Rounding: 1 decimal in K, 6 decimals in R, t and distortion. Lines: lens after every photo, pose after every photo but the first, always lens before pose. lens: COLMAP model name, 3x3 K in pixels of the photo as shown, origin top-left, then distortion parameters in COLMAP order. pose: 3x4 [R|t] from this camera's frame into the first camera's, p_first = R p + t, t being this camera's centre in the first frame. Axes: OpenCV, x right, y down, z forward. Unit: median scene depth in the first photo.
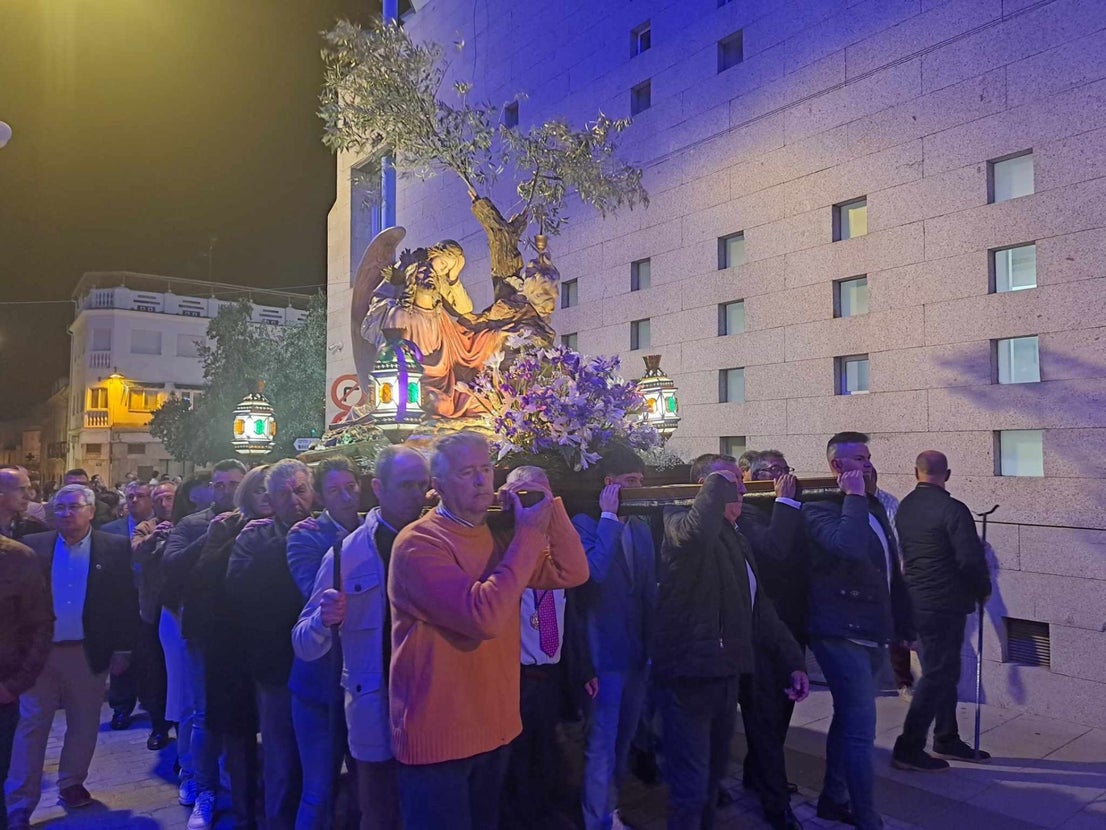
lens RADIAL K [[794.8, 0, 573.6], [0, 794.8, 413.6], [0, 0, 1]] dist [0.071349, -0.072789]
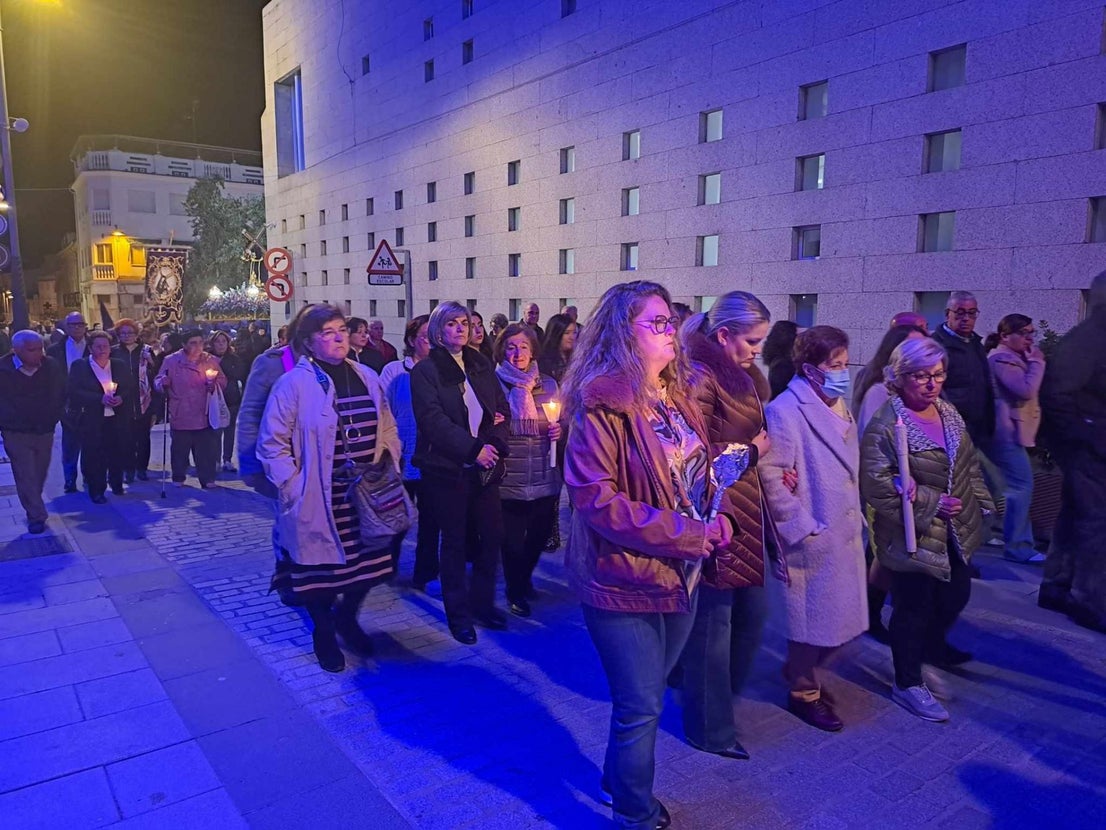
lens RADIAL K [[794.8, 0, 570.4], [0, 794.8, 403.7], [0, 0, 1]] dist [0.071349, -0.072789]
pose [[0.999807, 0.005418, -0.018869, 0.144227], [-0.002094, 0.985110, 0.171910, -0.013993], [0.019519, -0.171837, 0.984932, -0.224806]]
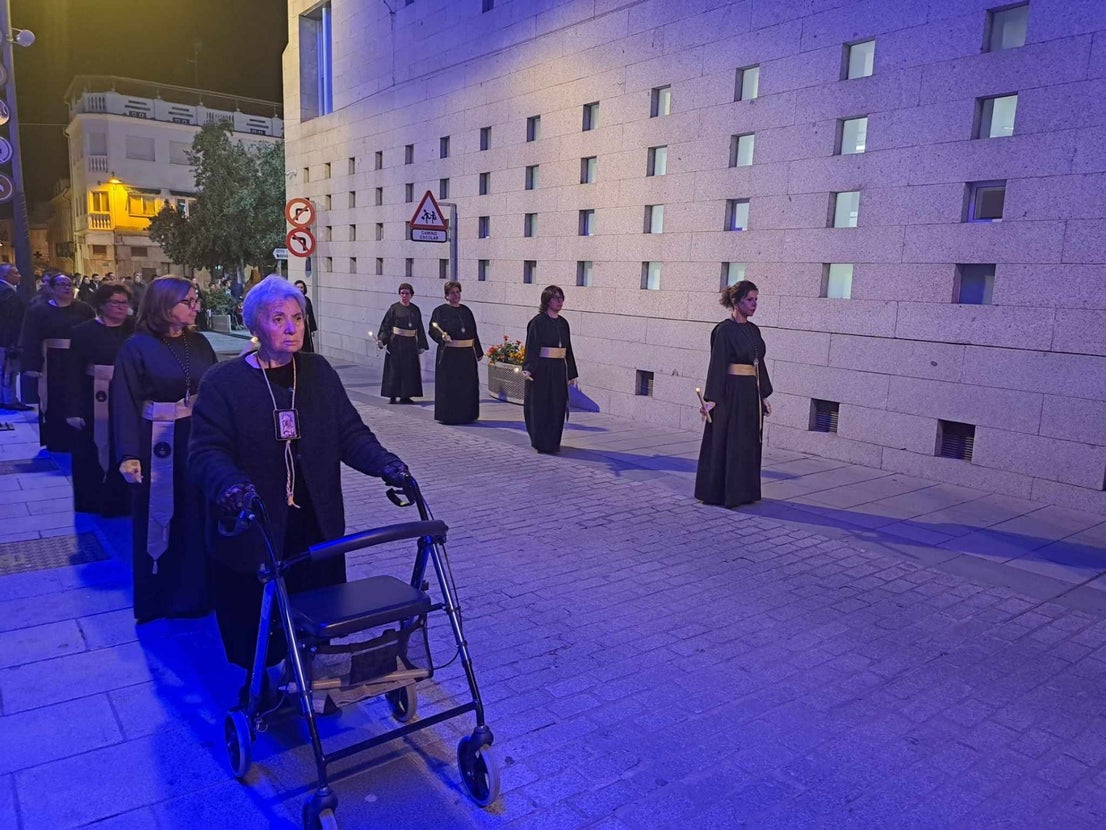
lens RADIAL K [[794.8, 0, 575.5], [0, 794.8, 406.6], [0, 0, 1]] dist [0.071349, -0.072789]
pose [[0.999224, 0.039254, -0.003153, 0.098363], [-0.037700, 0.976651, 0.211499, -0.007331], [0.011381, -0.211216, 0.977373, -0.172524]]
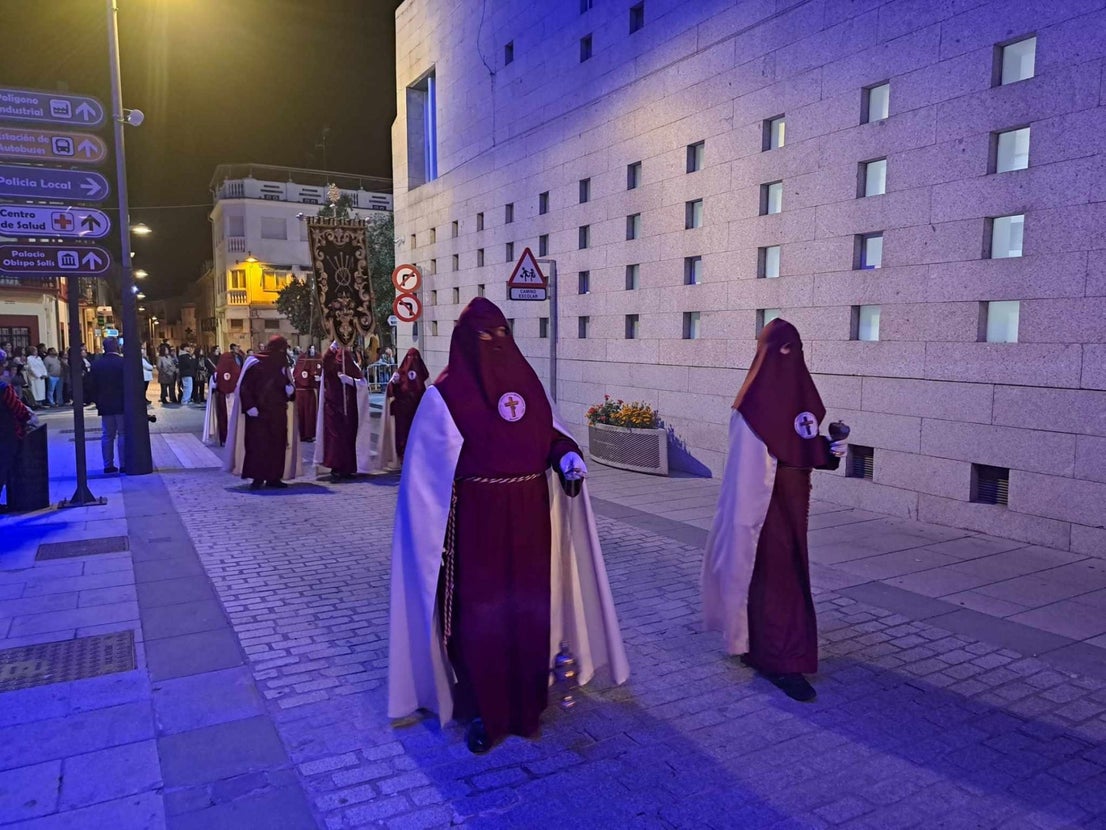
lens RADIAL K [[793.4, 0, 577.0], [0, 793.4, 412.7], [0, 0, 1]] dist [0.079879, -0.083023]
pose [[0.989425, 0.018591, -0.143852, 0.100494], [0.003321, 0.988588, 0.150605, -0.003436], [0.145010, -0.149490, 0.978072, -0.133371]]
